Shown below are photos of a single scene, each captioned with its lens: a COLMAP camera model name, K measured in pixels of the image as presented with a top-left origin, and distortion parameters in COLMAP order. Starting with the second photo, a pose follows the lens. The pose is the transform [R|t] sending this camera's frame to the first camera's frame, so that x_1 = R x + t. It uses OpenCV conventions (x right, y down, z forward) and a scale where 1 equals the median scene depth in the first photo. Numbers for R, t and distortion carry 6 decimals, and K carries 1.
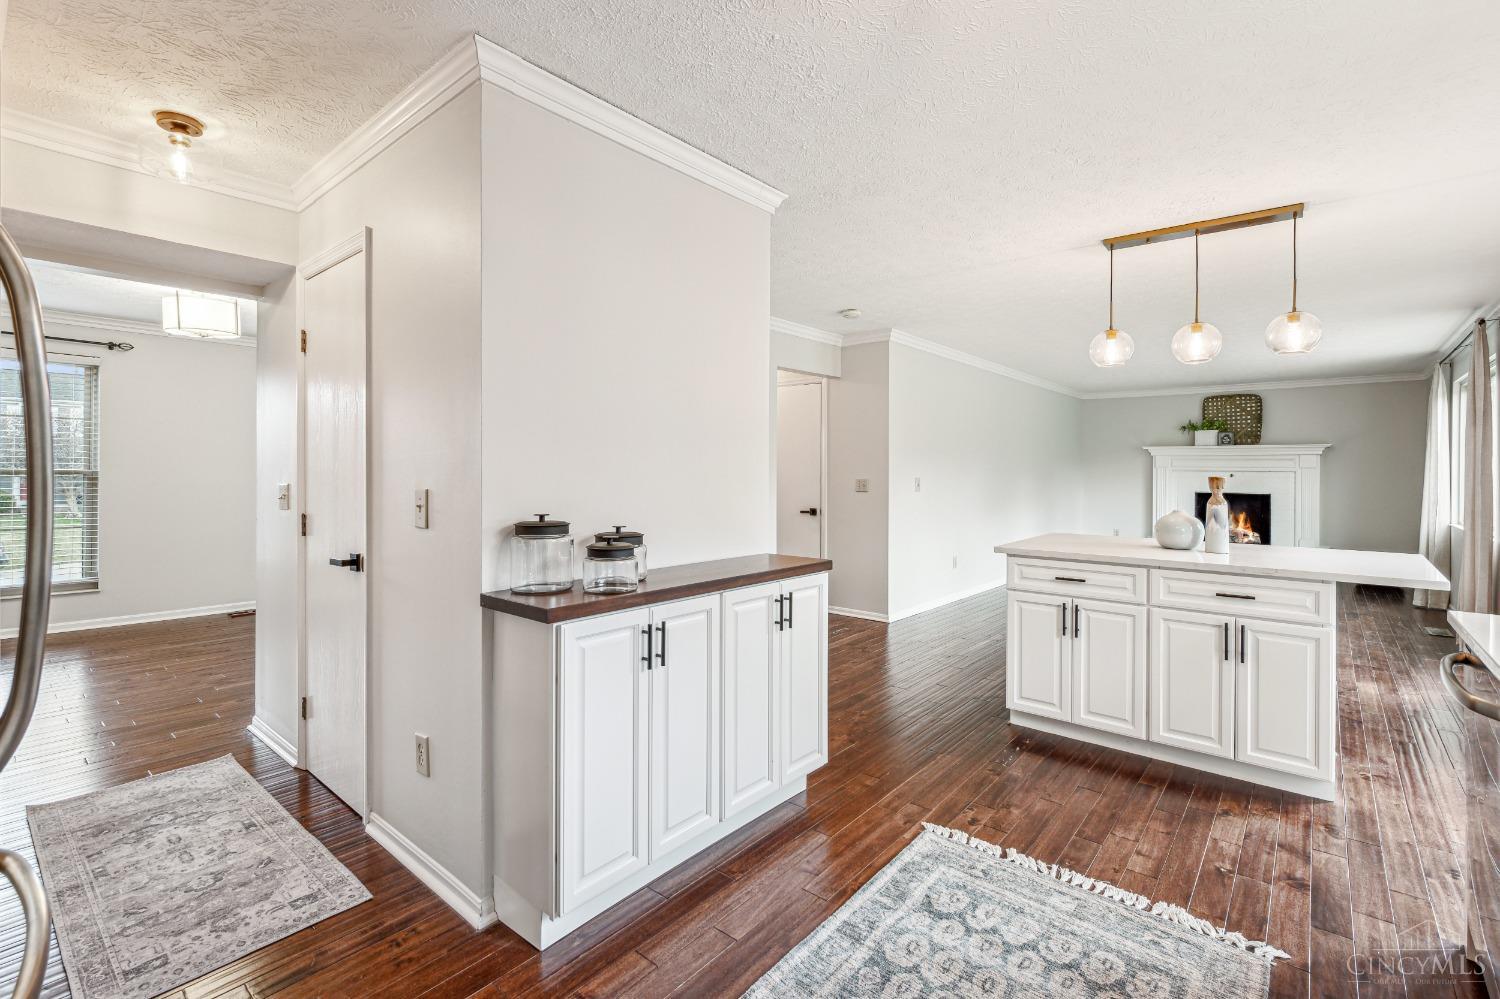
lens RADIAL K [[672.2, 0, 757.0], [0, 672.2, 471.0], [0, 0, 1]] dist [0.000840, -0.000233]
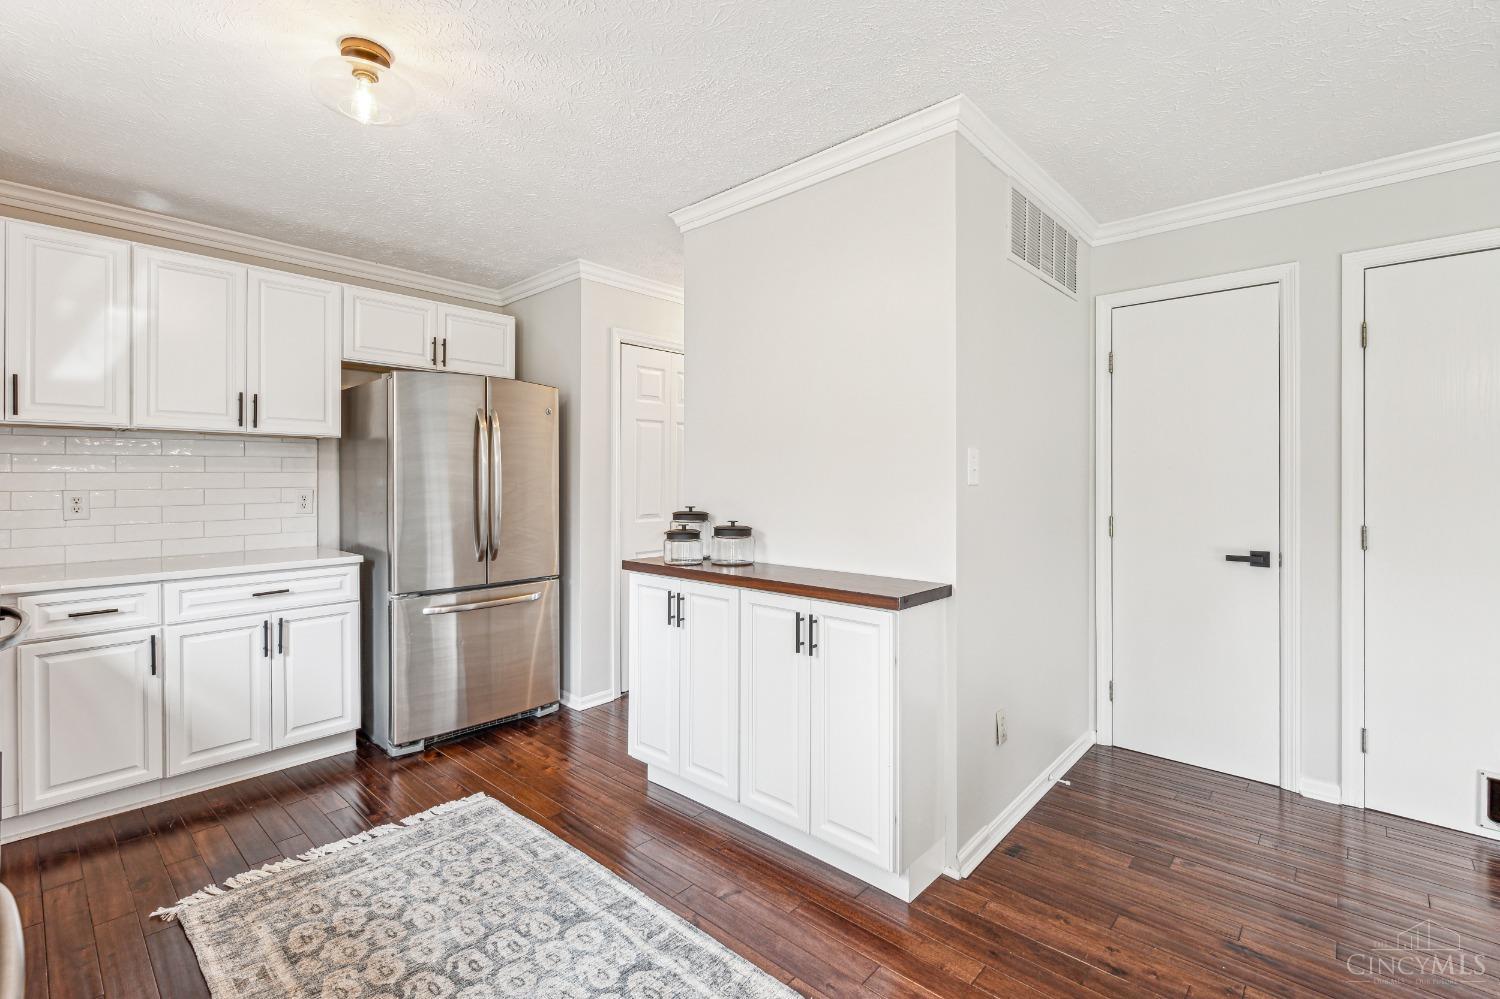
lens RADIAL K [[672.2, 0, 748.6], [0, 672.2, 470.3], [0, 0, 1]] dist [0.000840, -0.000233]
pose [[-0.041399, -0.017972, -0.998981, 0.755480], [-0.001551, 0.999838, -0.017923, 0.005206], [0.999141, 0.000808, -0.041420, 0.773244]]
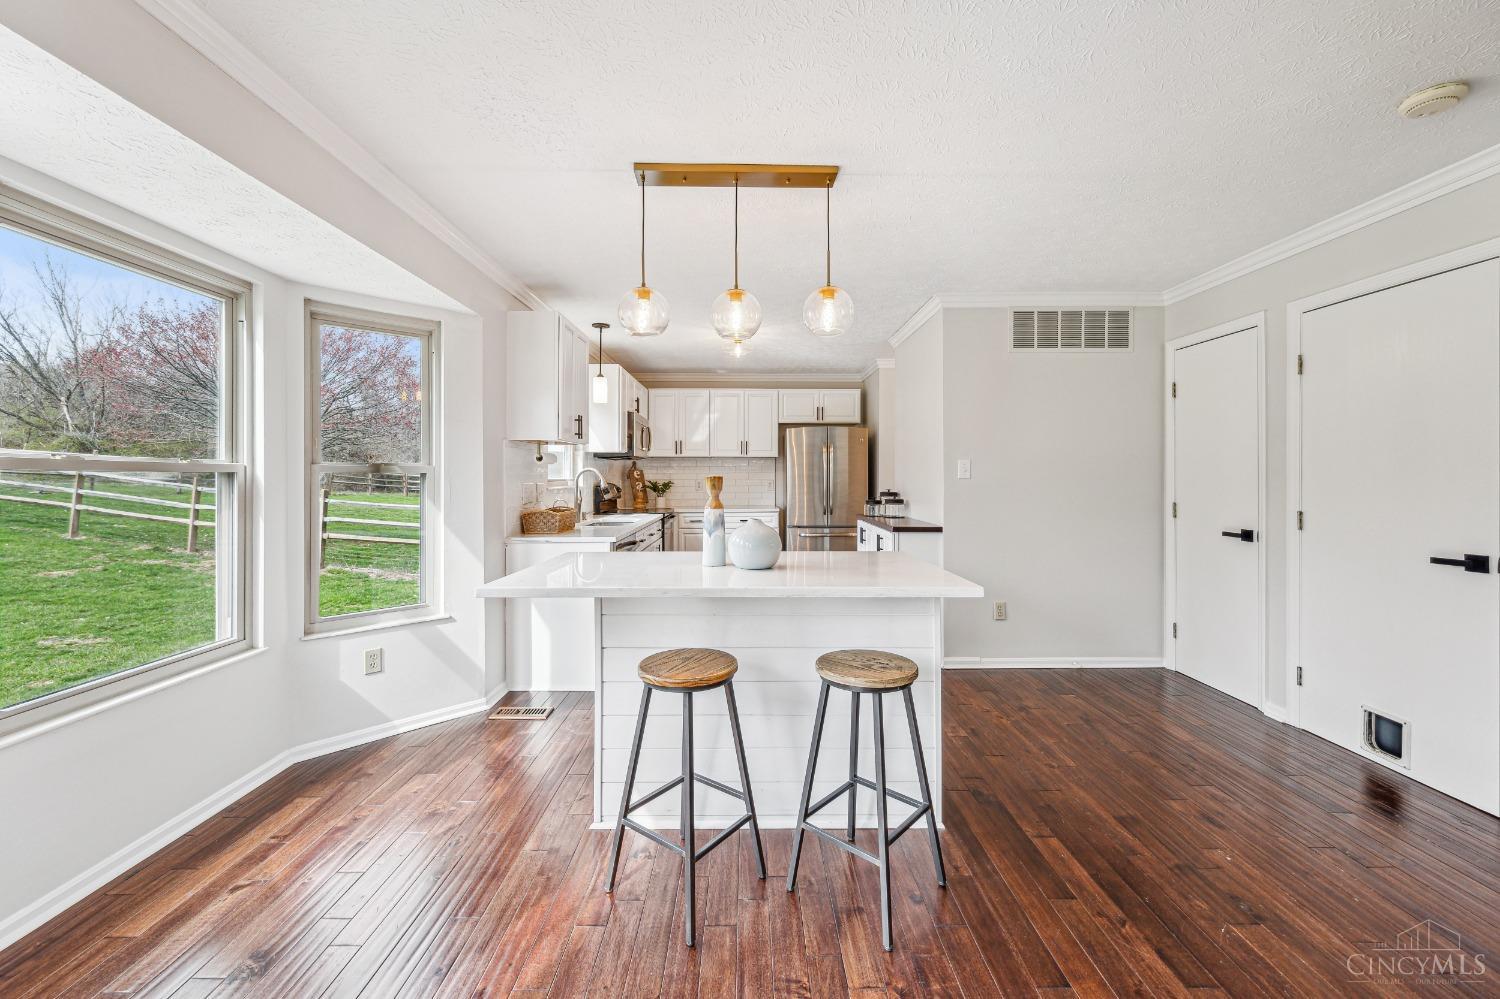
lens RADIAL K [[595.2, 0, 745.8], [0, 595.2, 472.7], [0, 0, 1]] dist [-0.000668, -0.000088]
pose [[-0.768411, -0.007787, -0.639909, 1.203043], [-0.004495, 0.999967, -0.006772, 0.006563], [0.639941, -0.002327, -0.768421, 1.702942]]
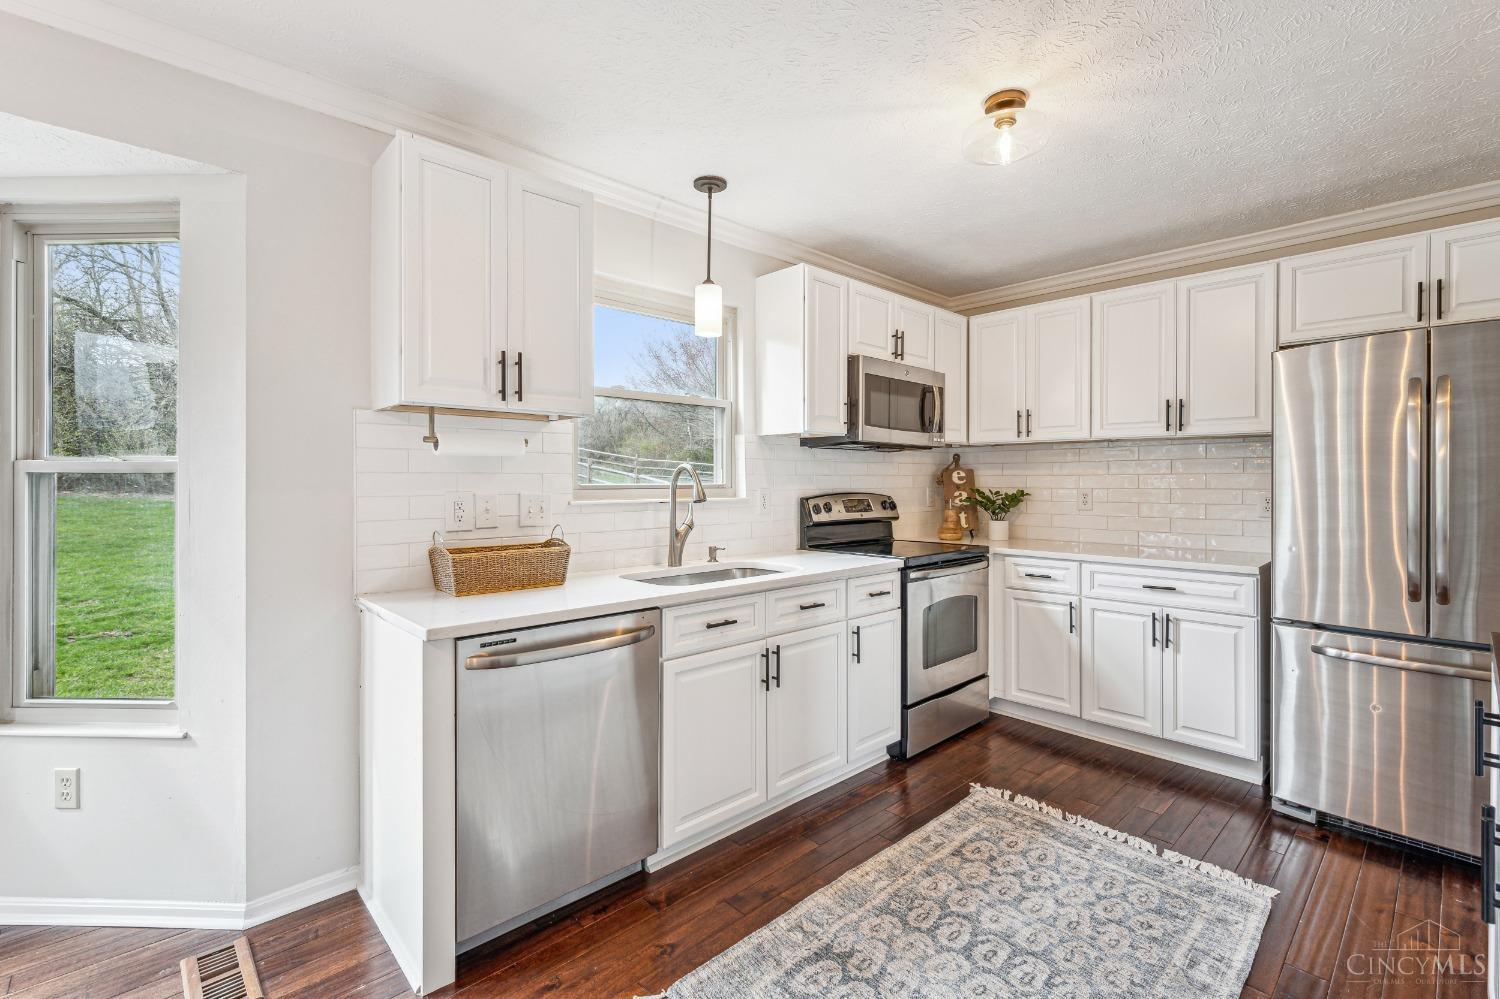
lens RADIAL K [[672.2, 0, 744.8], [0, 672.2, 476.8], [0, 0, 1]] dist [0.000840, -0.000233]
pose [[-0.991688, -0.008588, 0.128378, 0.316556], [-0.008672, 0.999962, -0.000100, 0.002194], [-0.128372, -0.001213, -0.991725, 1.133623]]
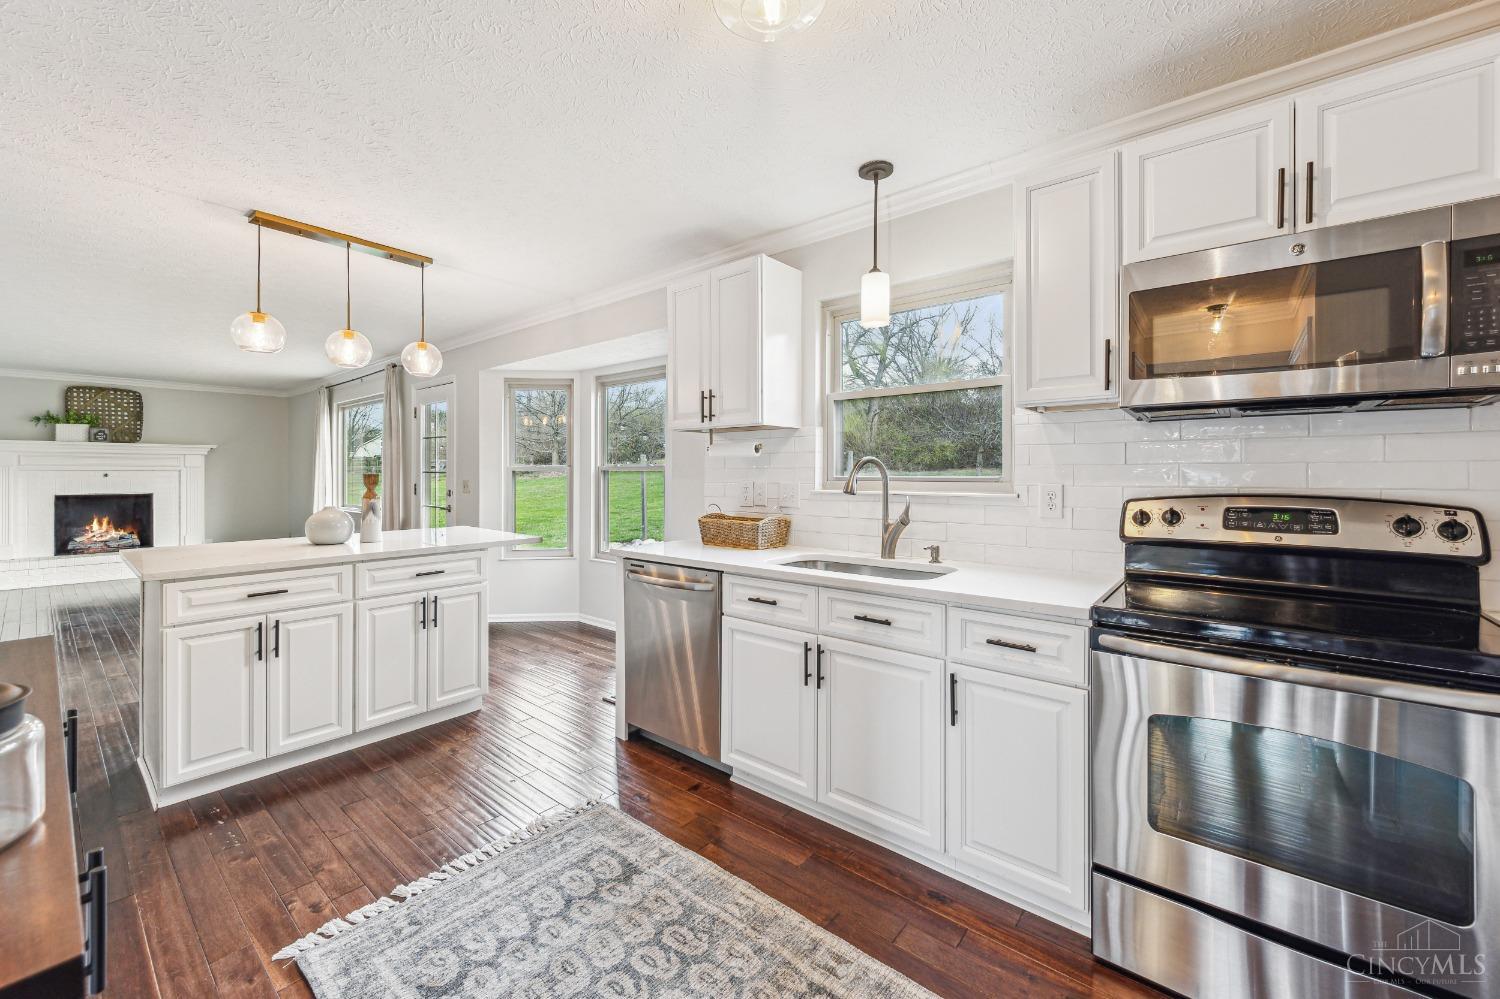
lens RADIAL K [[595.2, 0, 737.1], [0, 595.2, 470.1], [0, 0, 1]] dist [-0.000668, -0.000088]
pose [[0.014685, -0.001446, 0.999891, -0.310495], [0.002720, 0.999995, 0.001406, 0.002843], [-0.999888, 0.002699, 0.014689, 0.404874]]
